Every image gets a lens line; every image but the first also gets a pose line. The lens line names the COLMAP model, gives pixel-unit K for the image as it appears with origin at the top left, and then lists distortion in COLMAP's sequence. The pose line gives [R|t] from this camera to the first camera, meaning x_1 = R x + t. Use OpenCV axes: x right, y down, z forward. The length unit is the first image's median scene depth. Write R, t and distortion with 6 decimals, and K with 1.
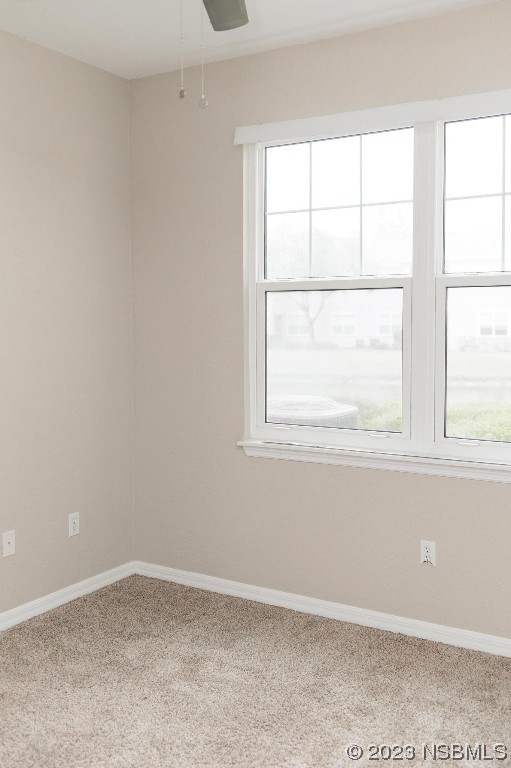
lens RADIAL K [[876.2, 0, 249.8], [0, 876.2, 385.2], [0, 0, 1]] dist [-0.071302, 0.000000]
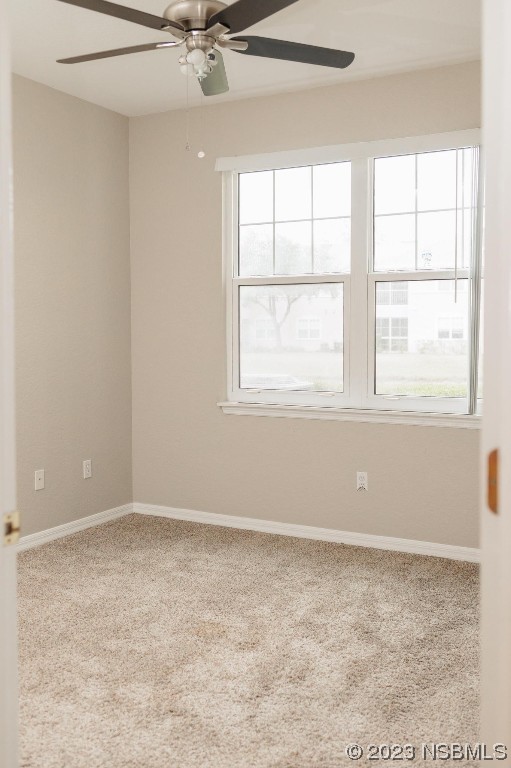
lens RADIAL K [[876.2, 0, 262.2], [0, 876.2, 385.1], [0, 0, 1]] dist [-0.071302, 0.000000]
pose [[0.998676, -0.001379, 0.051415, -0.015197], [0.001816, 0.999963, -0.008449, 0.053451], [-0.051401, 0.008531, 0.998642, -0.303946]]
